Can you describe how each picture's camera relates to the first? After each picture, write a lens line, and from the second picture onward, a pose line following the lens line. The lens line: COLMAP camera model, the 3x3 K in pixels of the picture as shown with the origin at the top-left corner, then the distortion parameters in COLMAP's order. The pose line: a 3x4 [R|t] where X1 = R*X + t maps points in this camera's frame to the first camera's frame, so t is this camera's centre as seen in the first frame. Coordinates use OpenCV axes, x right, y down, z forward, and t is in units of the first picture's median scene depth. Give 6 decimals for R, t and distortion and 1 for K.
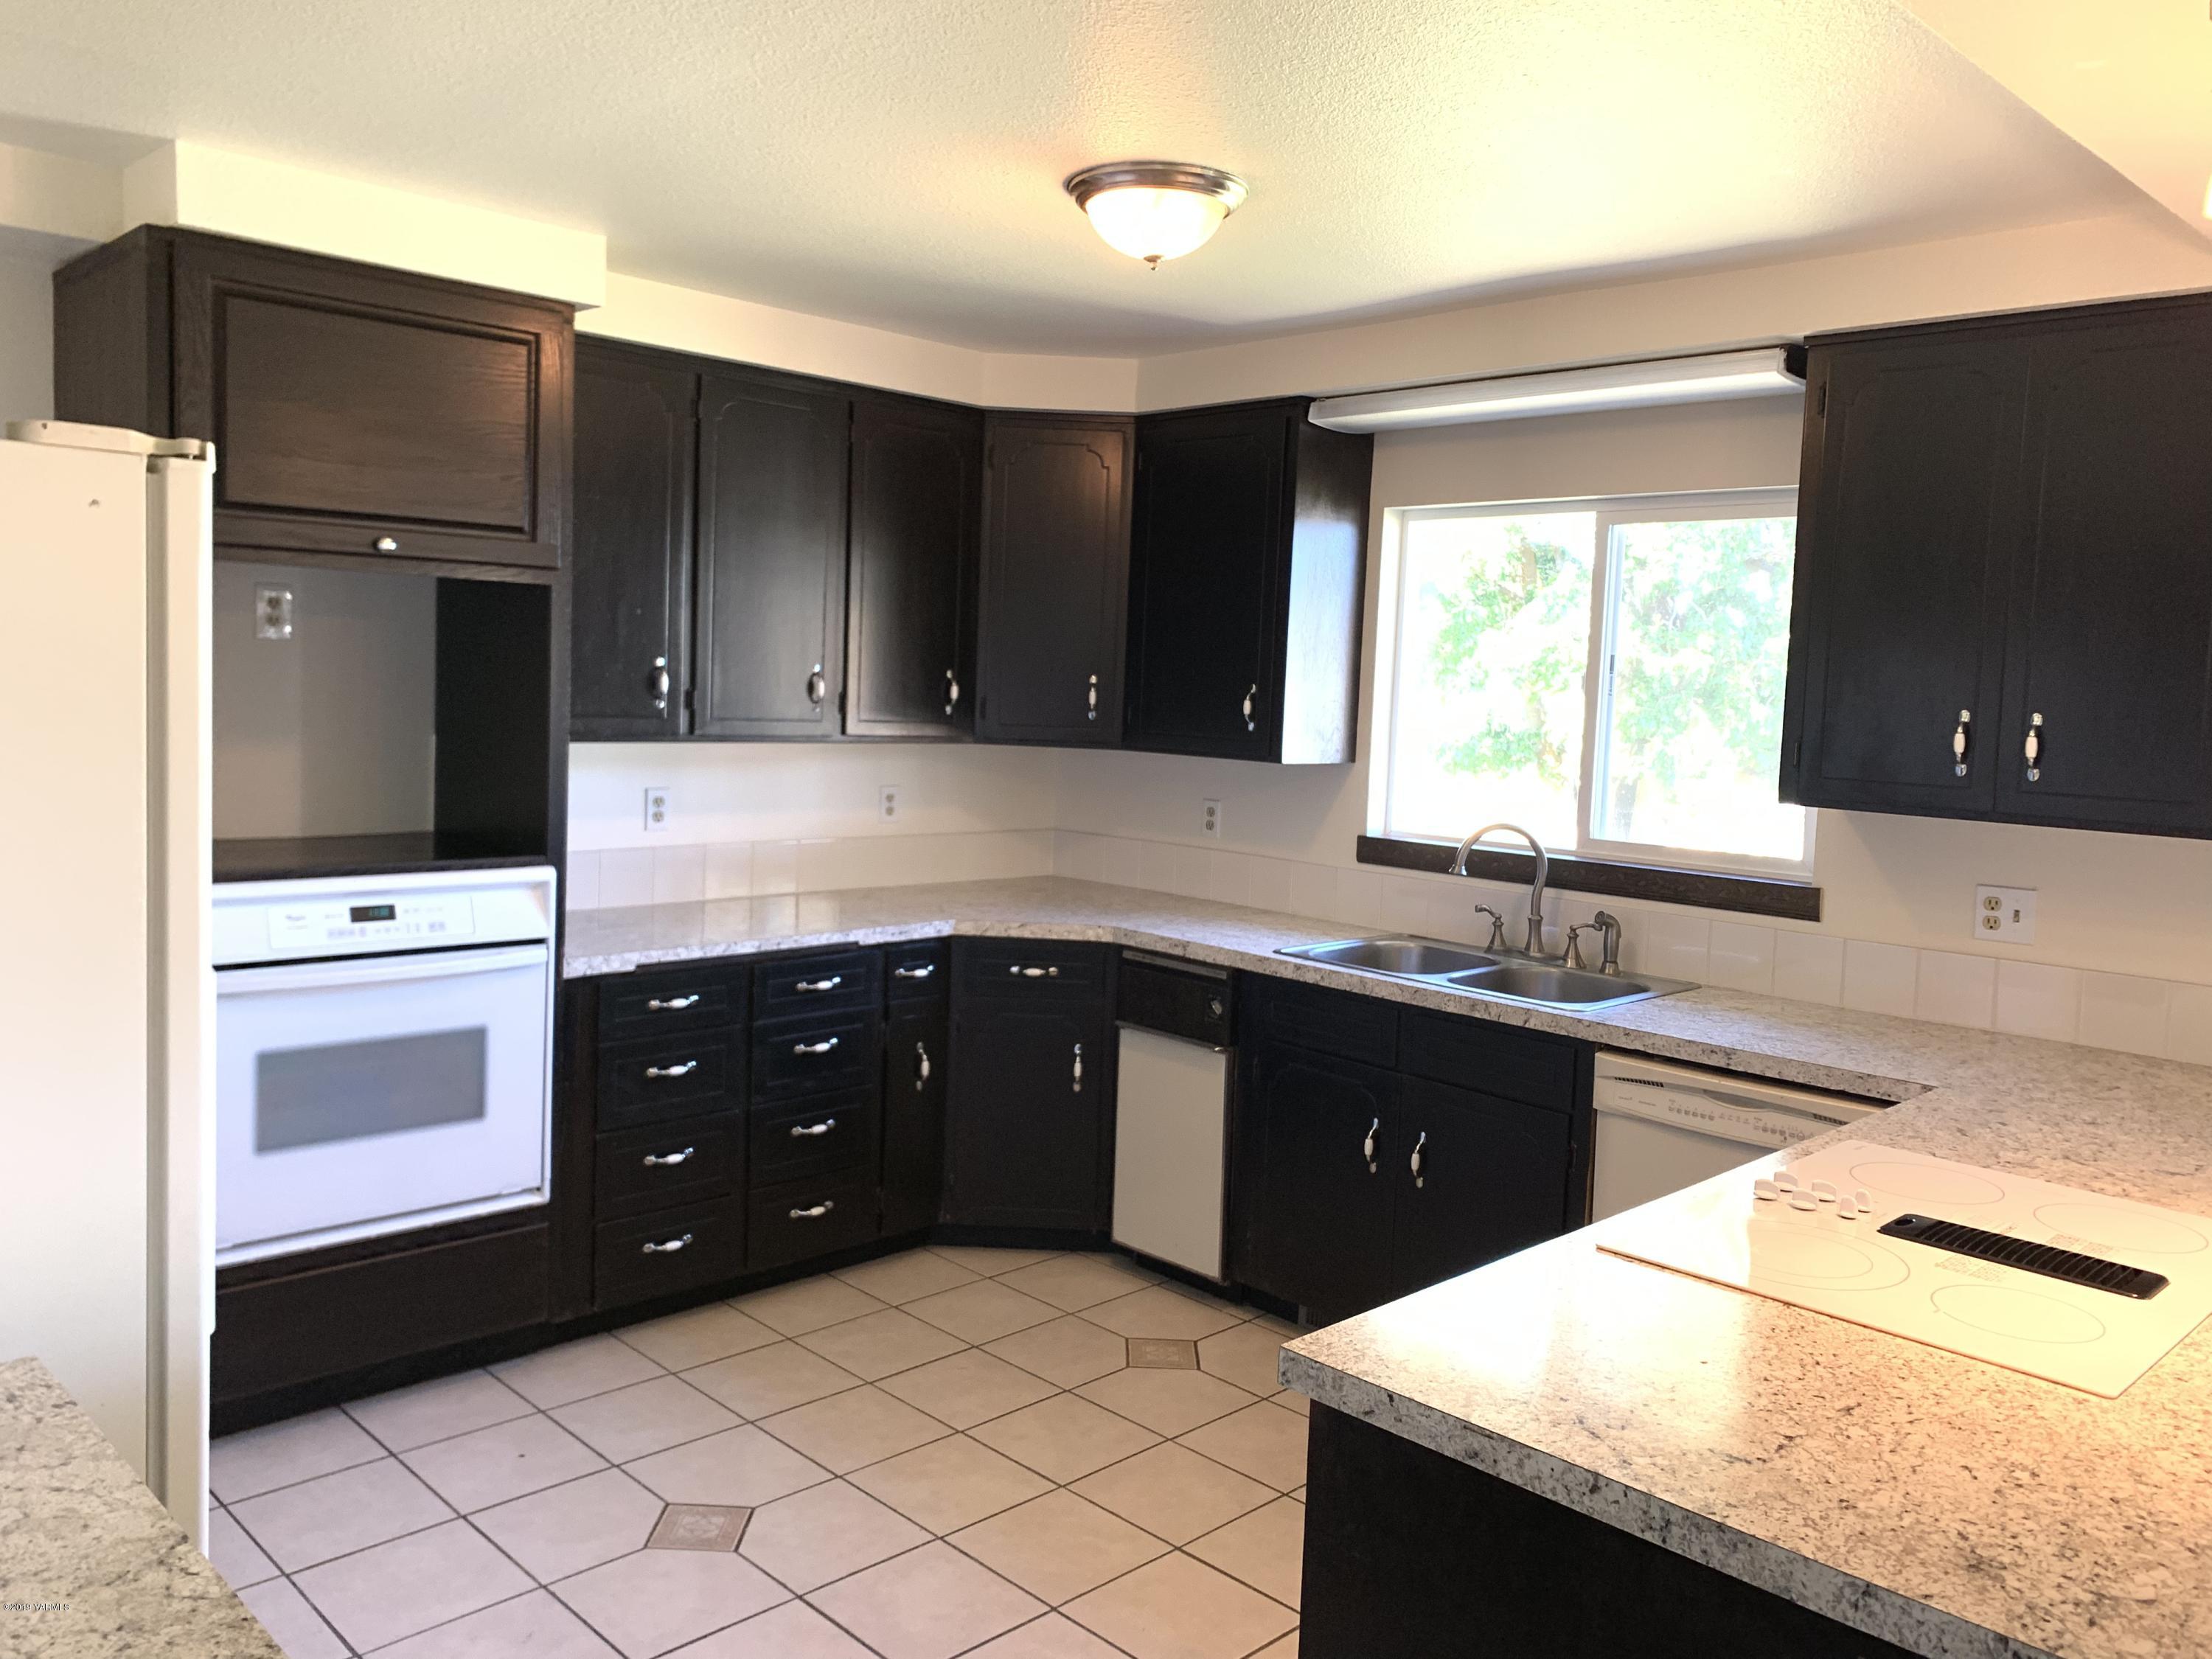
lens RADIAL K [[1748.3, 0, 1106.0], [0, 1748.3, 829.5], [0, 0, 1]] dist [-0.004082, -0.002477]
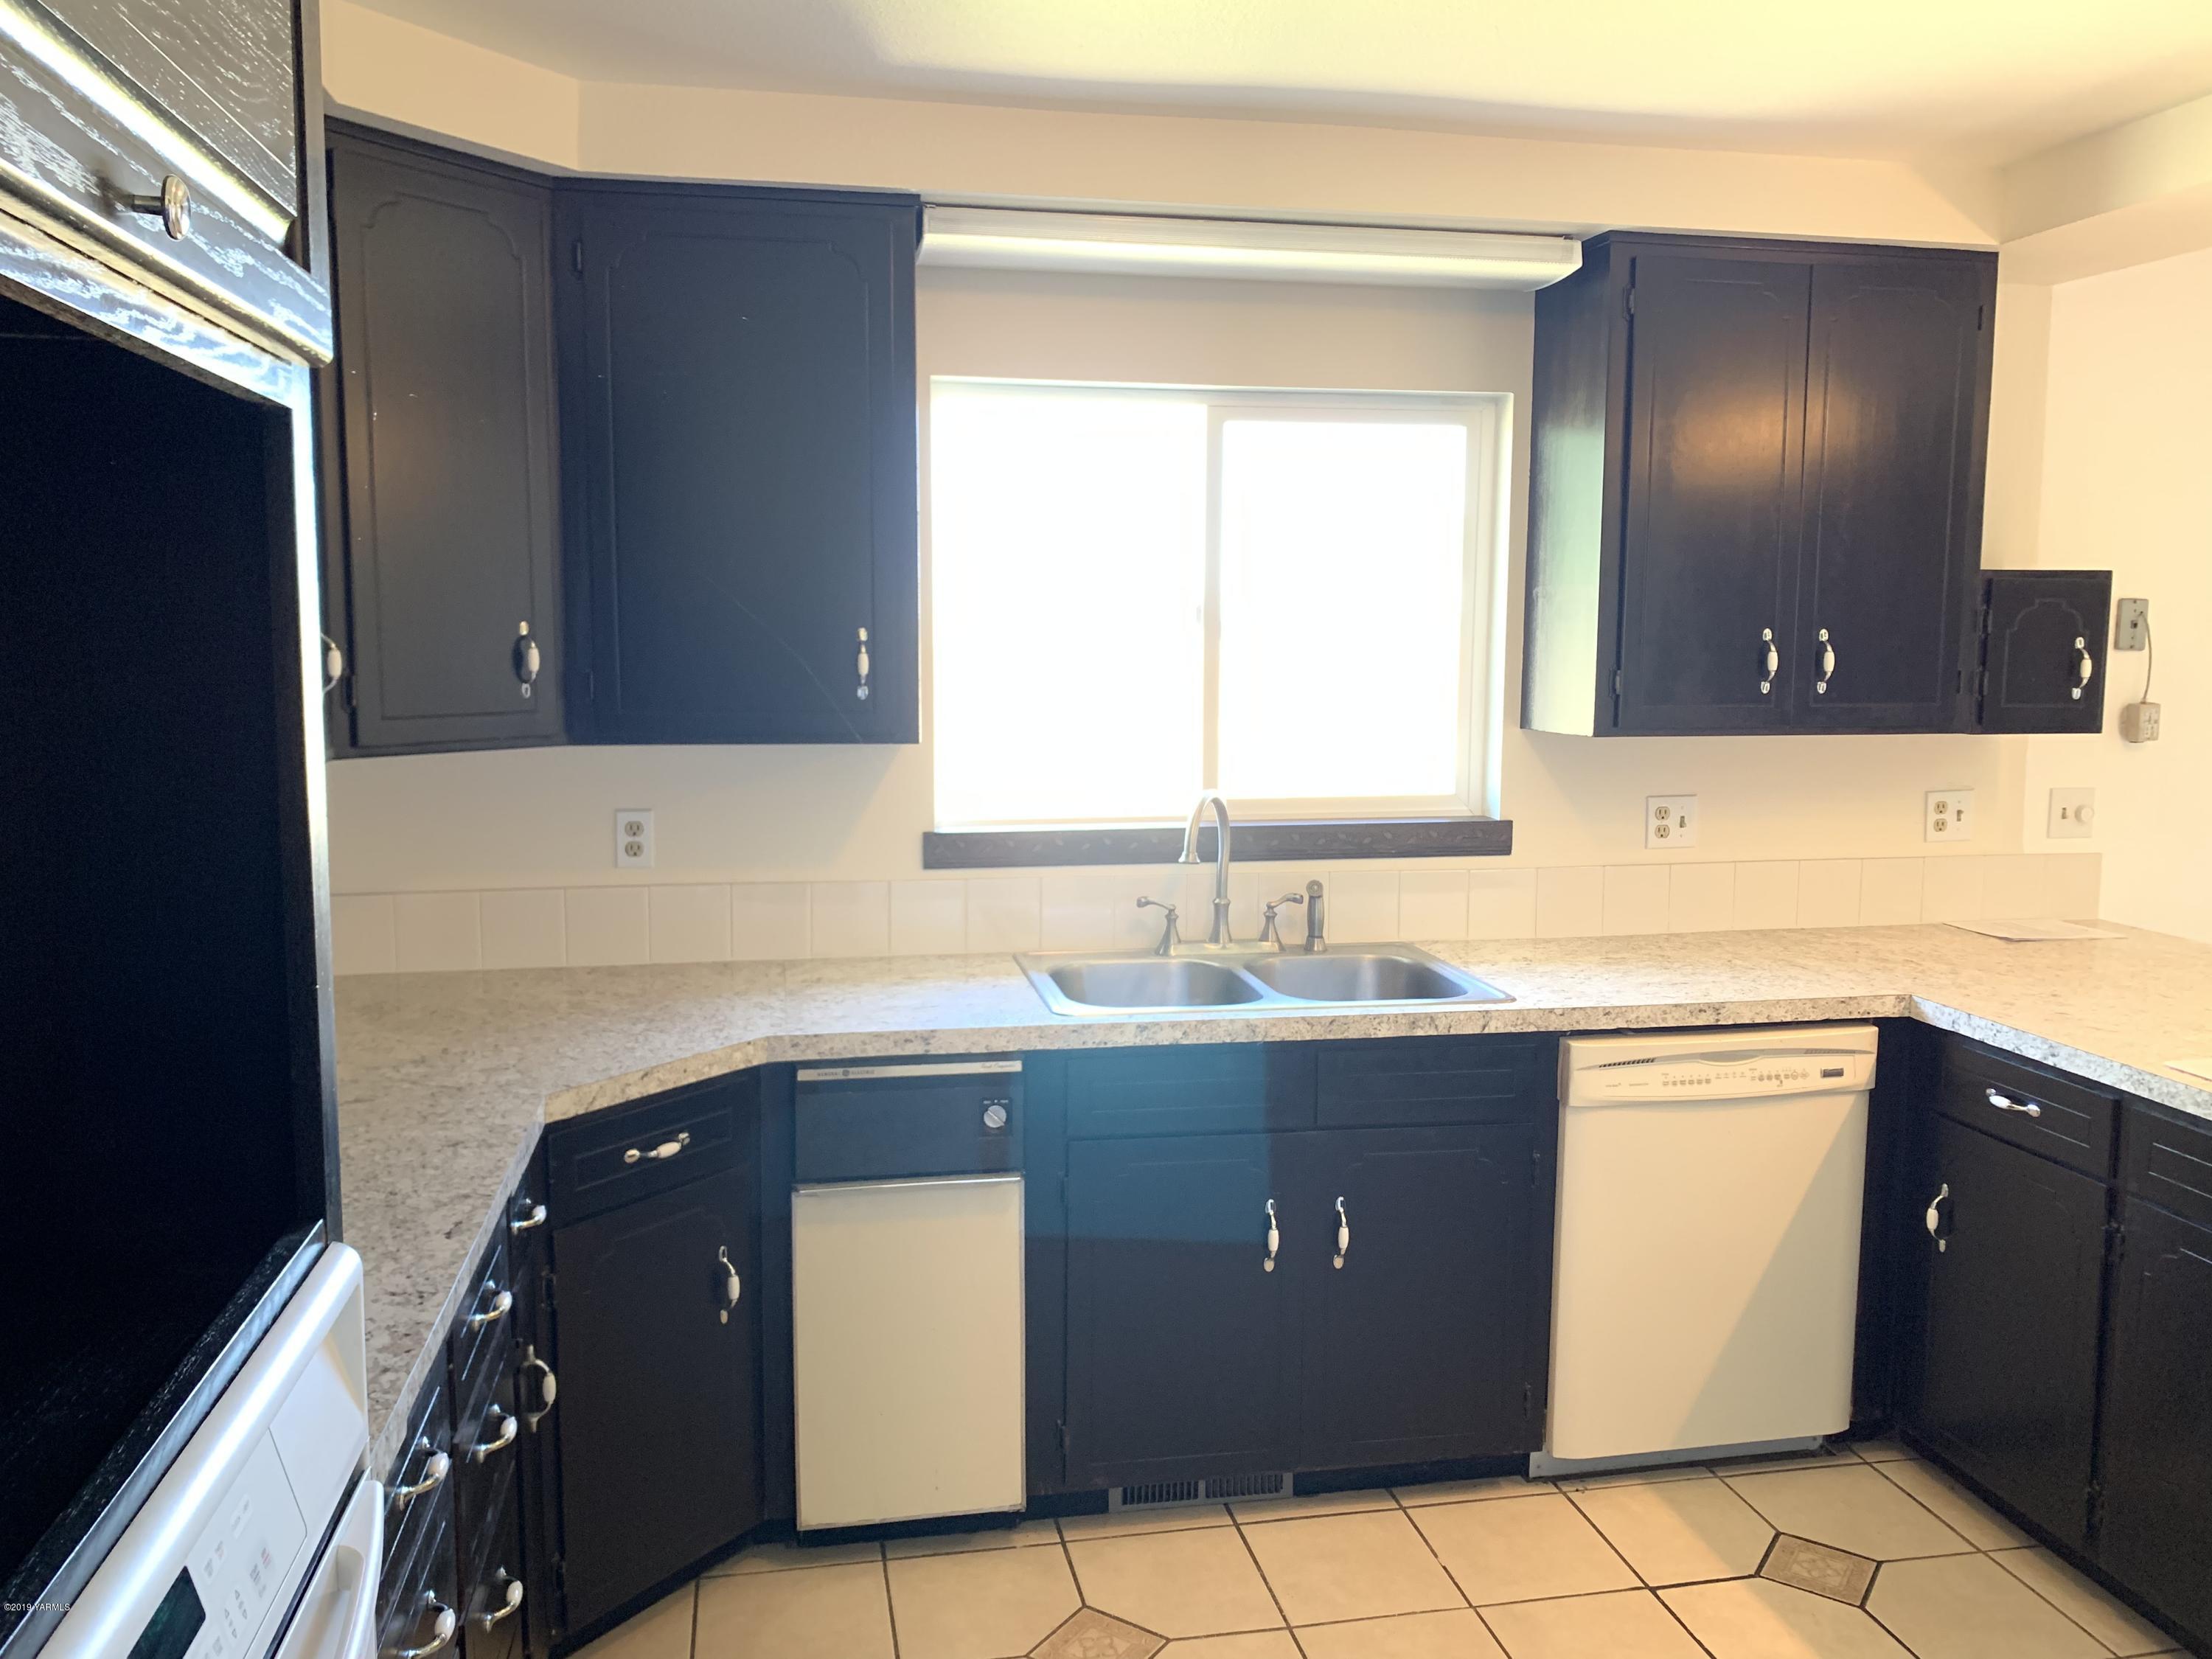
lens RADIAL K [[1701.6, 0, 1106.0], [0, 1701.6, 829.5], [0, 0, 1]] dist [0.000759, -0.001614]
pose [[0.542179, -0.132514, 0.829748, -0.450747], [0.091479, 0.990925, 0.098480, -0.068384], [-0.835269, 0.022510, 0.549381, 0.627324]]
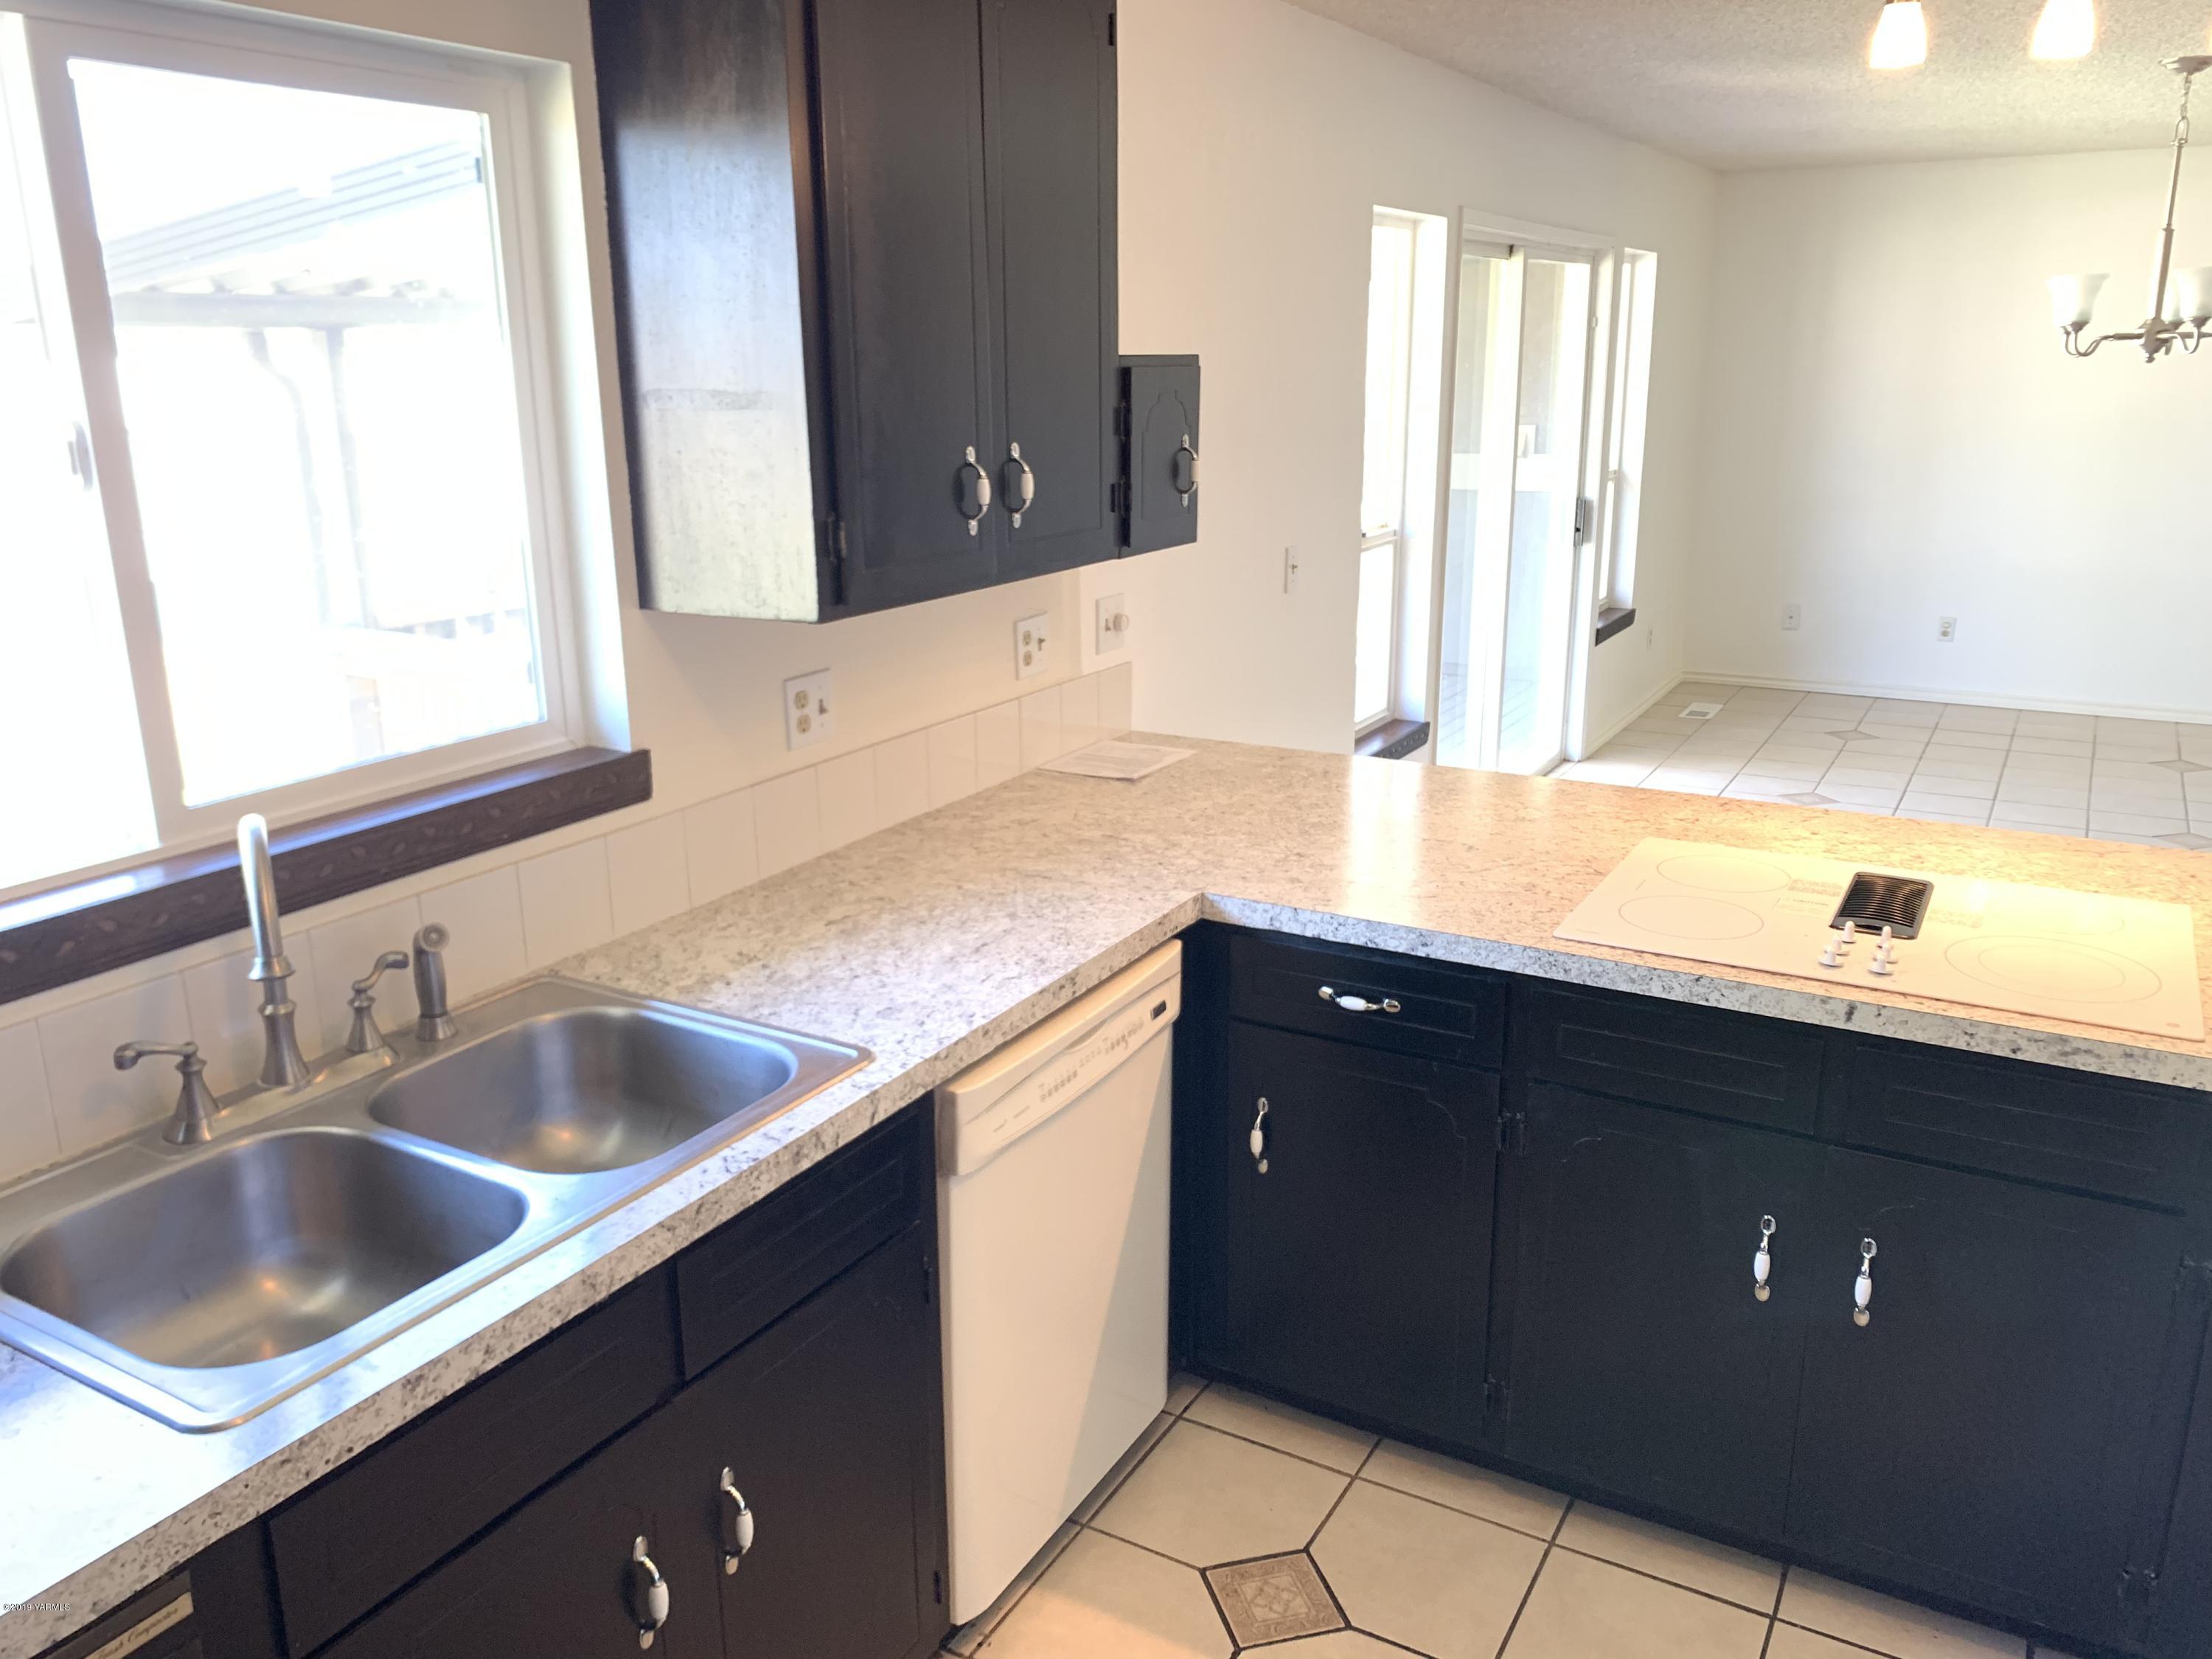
lens RADIAL K [[1663.6, 0, 1095.0], [0, 1663.6, 833.0], [0, 0, 1]] dist [0.078380, -0.133193]
pose [[-0.273995, -0.293721, 0.915781, -0.190078], [0.086781, 0.940786, 0.327706, -0.115062], [-0.957808, 0.169262, -0.232282, 0.921482]]
